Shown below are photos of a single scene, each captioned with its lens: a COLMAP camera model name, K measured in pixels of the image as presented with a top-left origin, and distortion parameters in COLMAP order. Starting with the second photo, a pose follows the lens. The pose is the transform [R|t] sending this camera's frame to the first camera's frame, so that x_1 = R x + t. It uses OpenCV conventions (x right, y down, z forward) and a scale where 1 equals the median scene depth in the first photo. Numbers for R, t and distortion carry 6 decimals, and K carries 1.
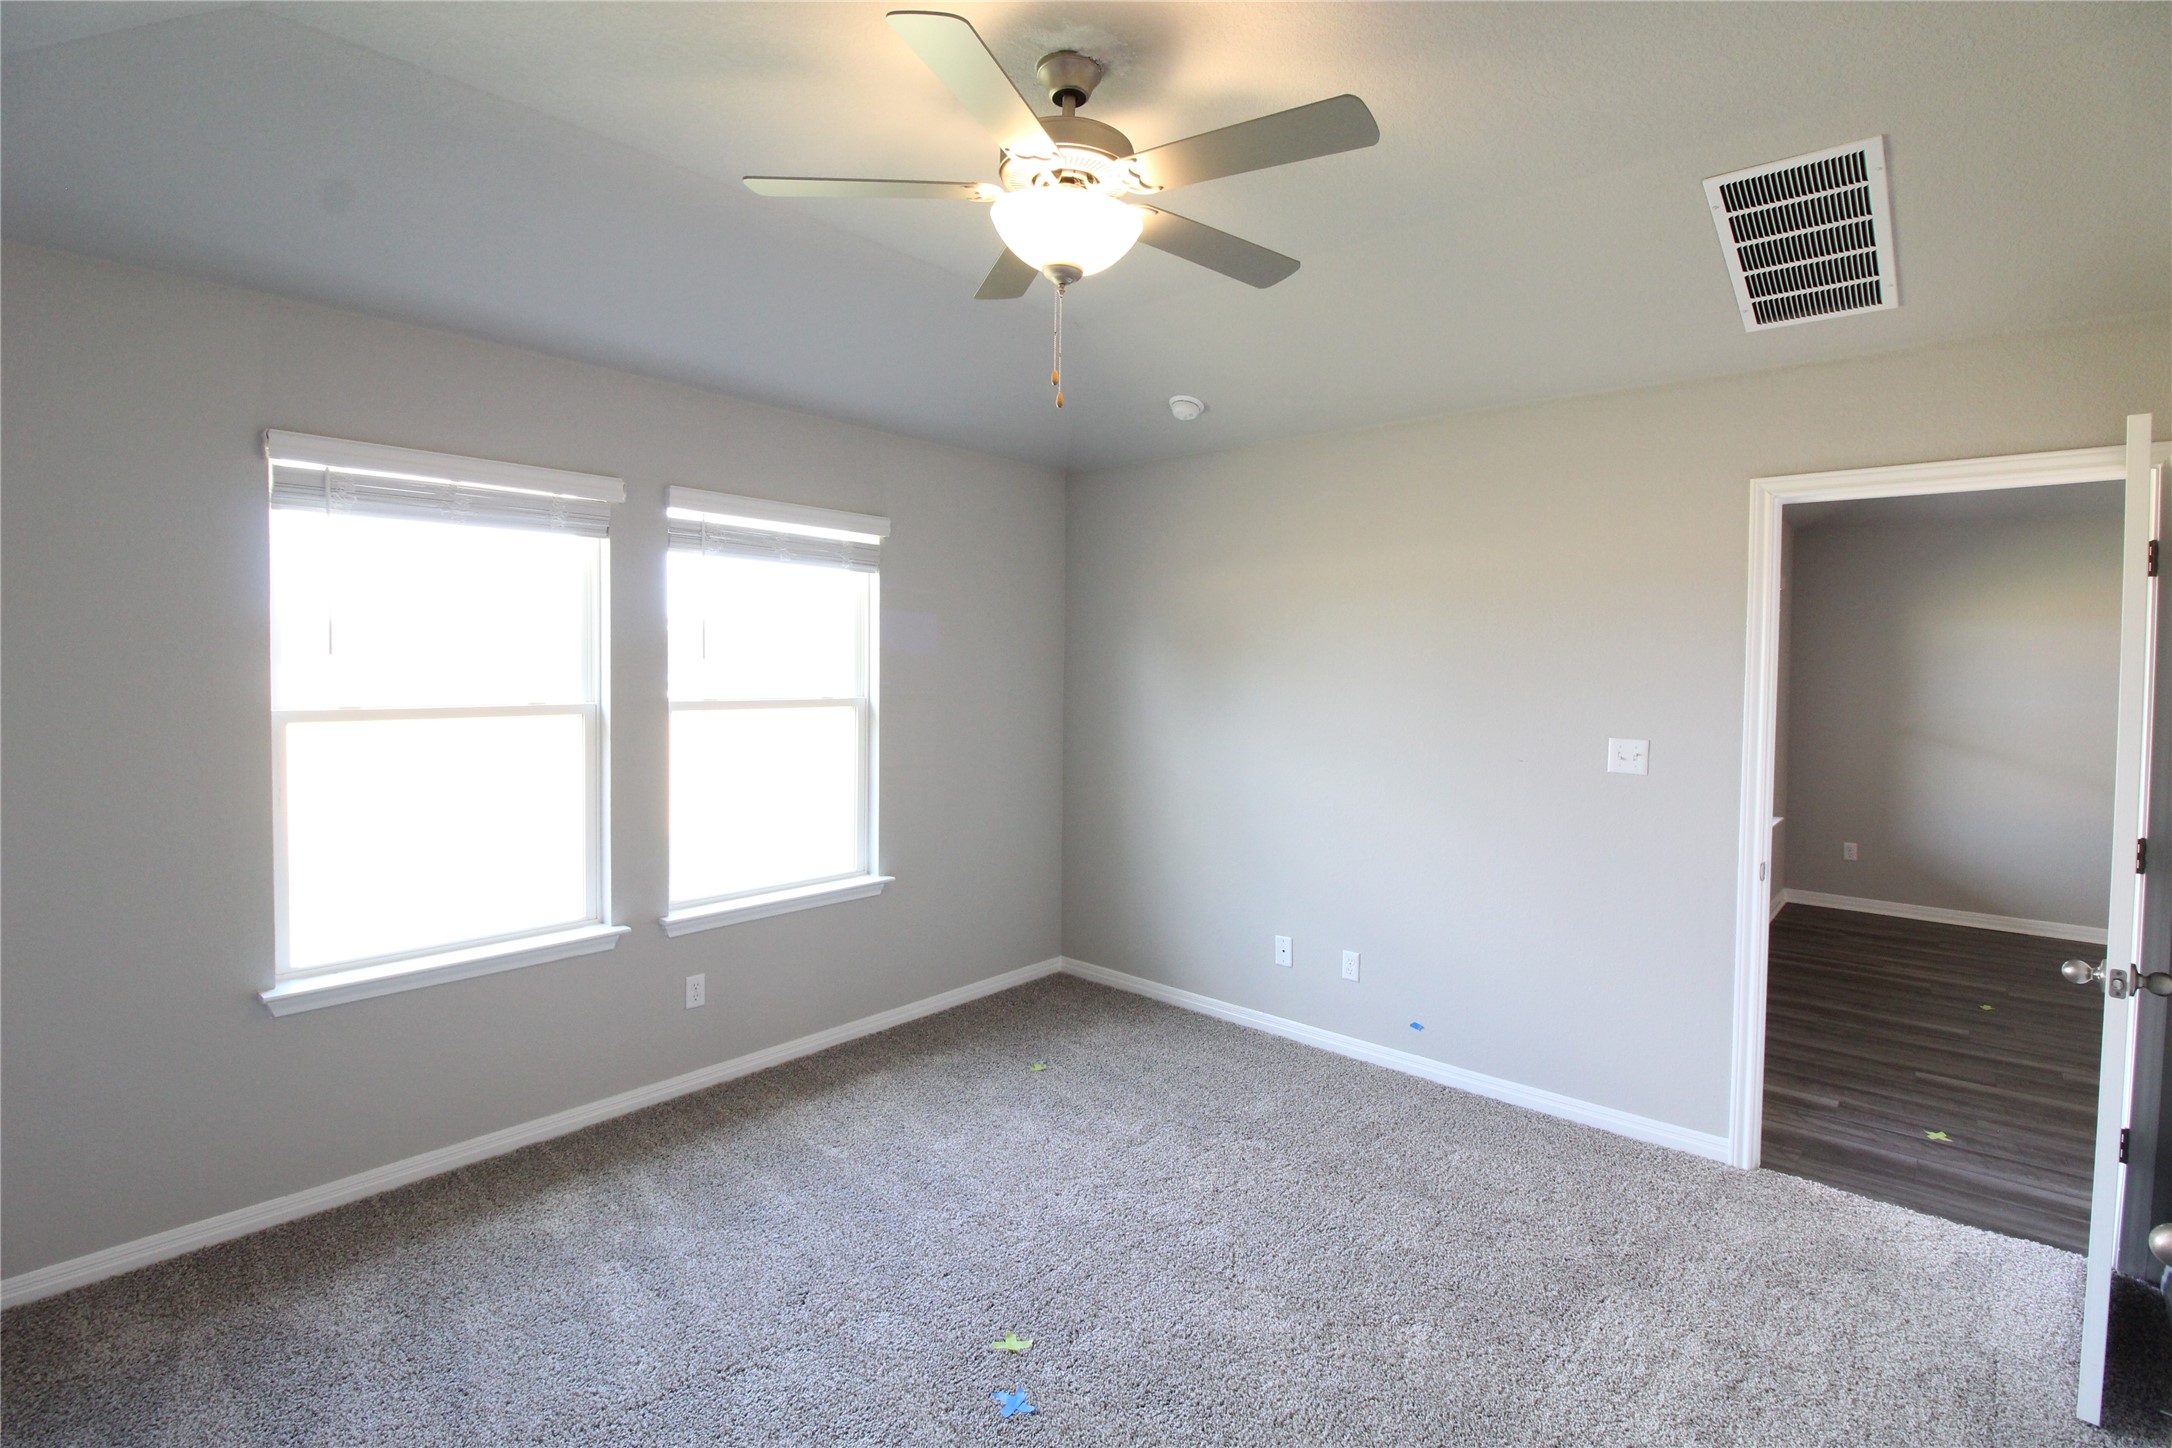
lens RADIAL K [[1001.7, 0, 1087.0], [0, 1001.7, 695.1], [0, 0, 1]] dist [0.001059, -0.016149]
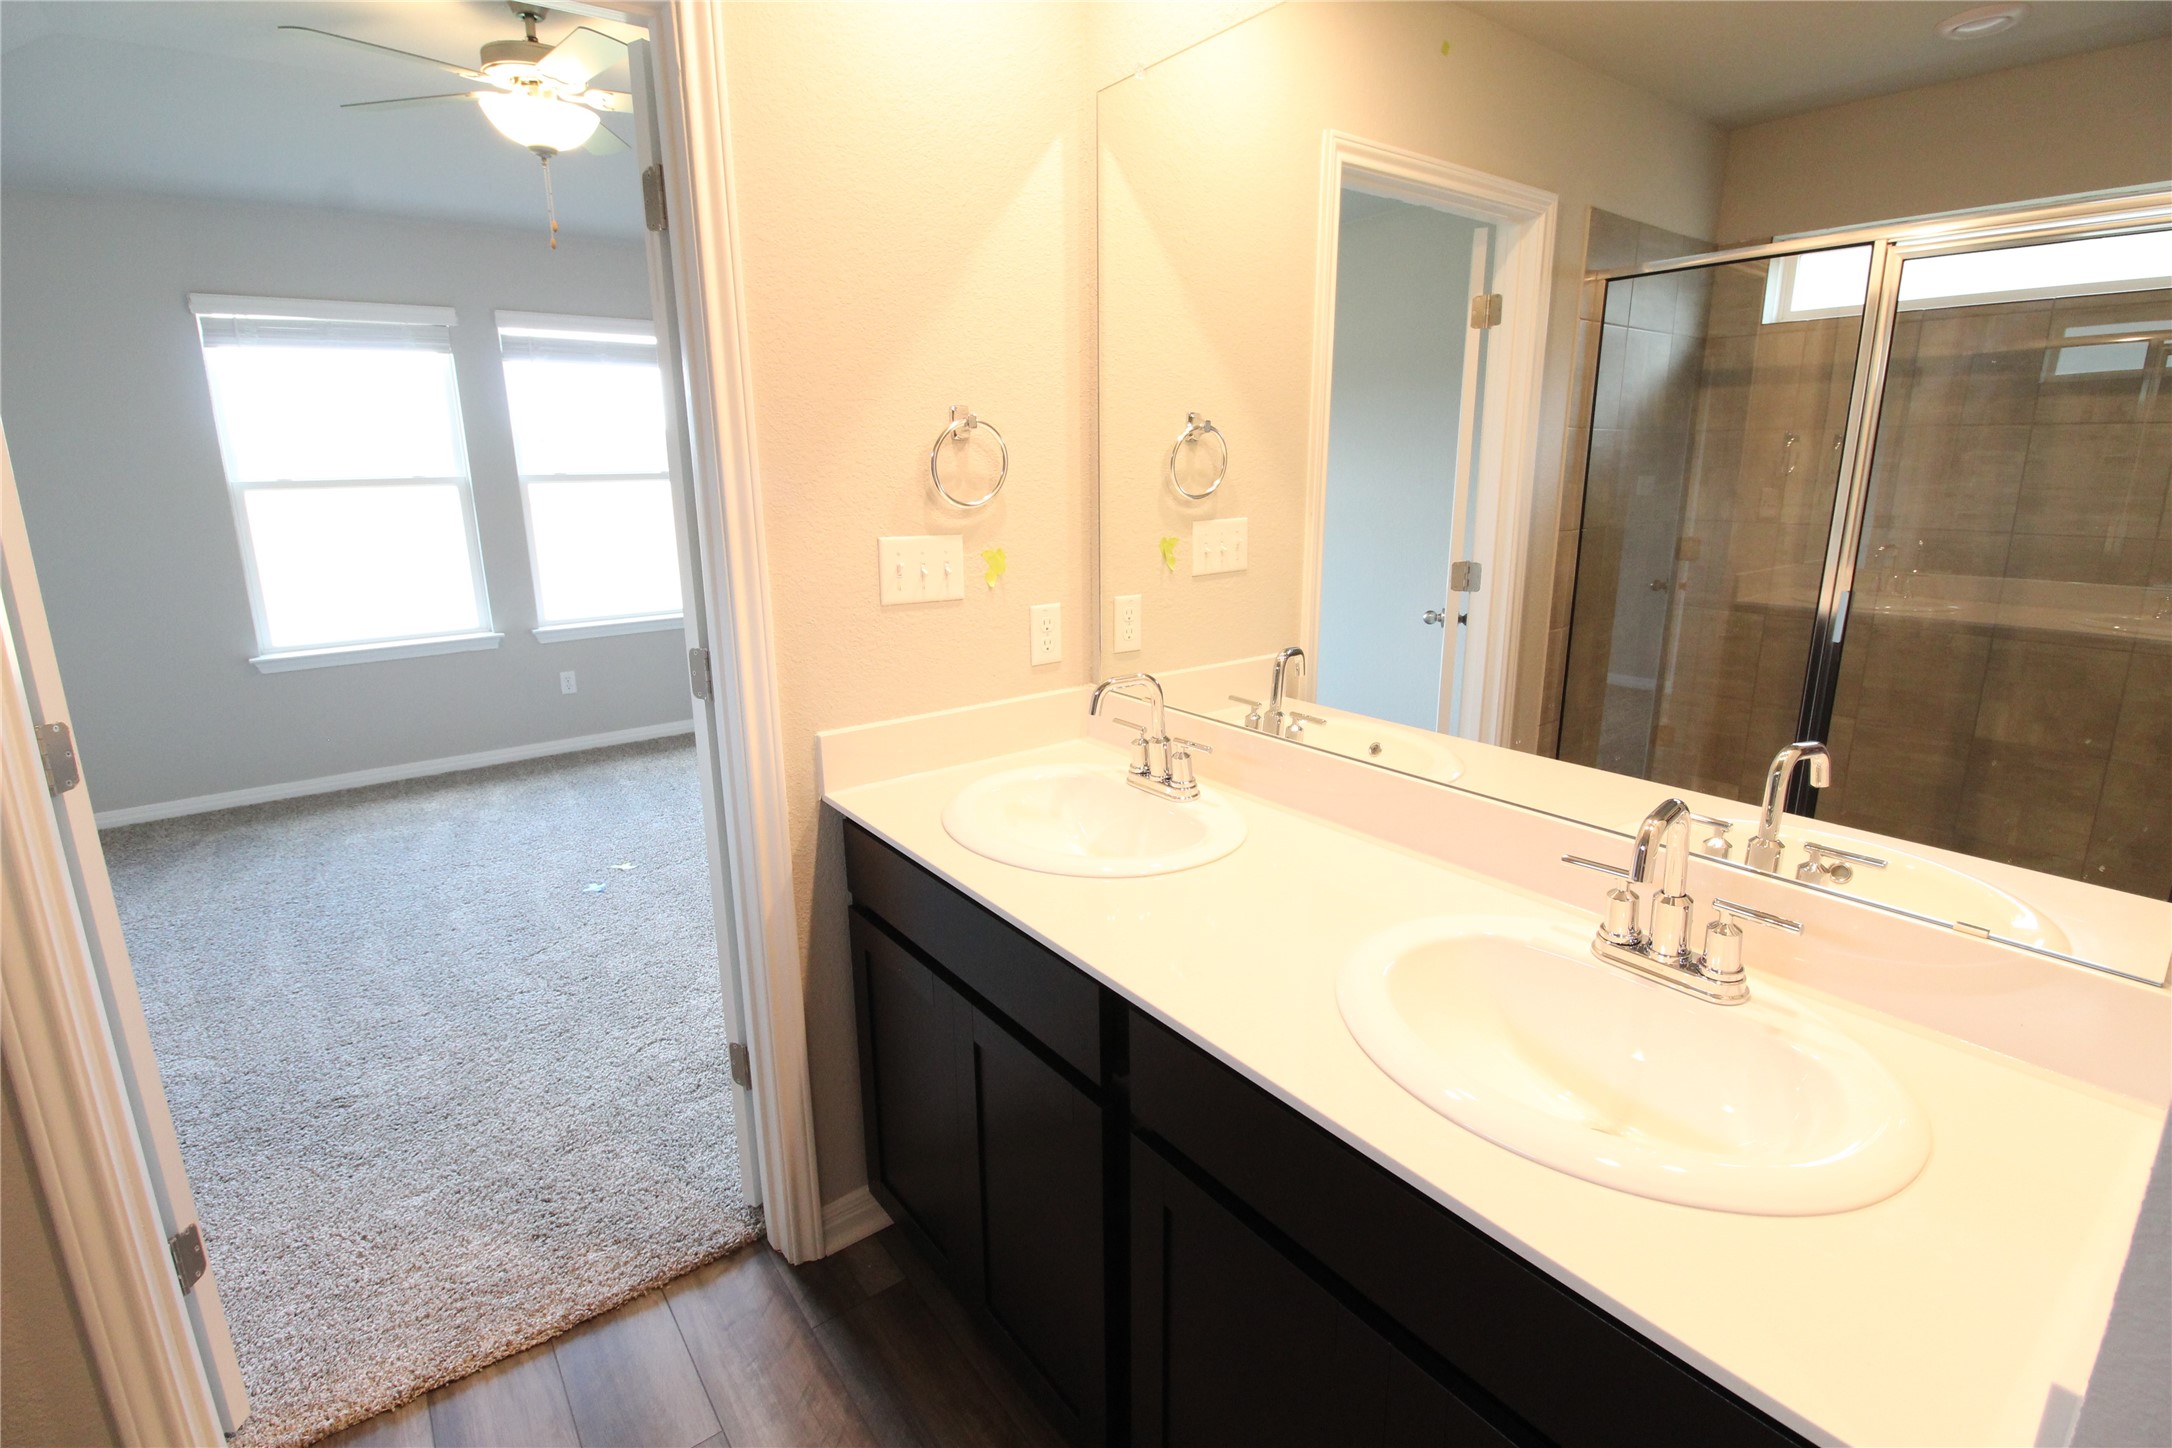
lens RADIAL K [[1001.7, 0, 1087.0], [0, 1001.7, 695.1], [0, 0, 1]] dist [0.001059, -0.016149]
pose [[0.979472, 0.024012, -0.200144, 0.688656], [0.016371, 0.980125, 0.197706, 0.049236], [0.200913, -0.196924, 0.959612, -0.246039]]
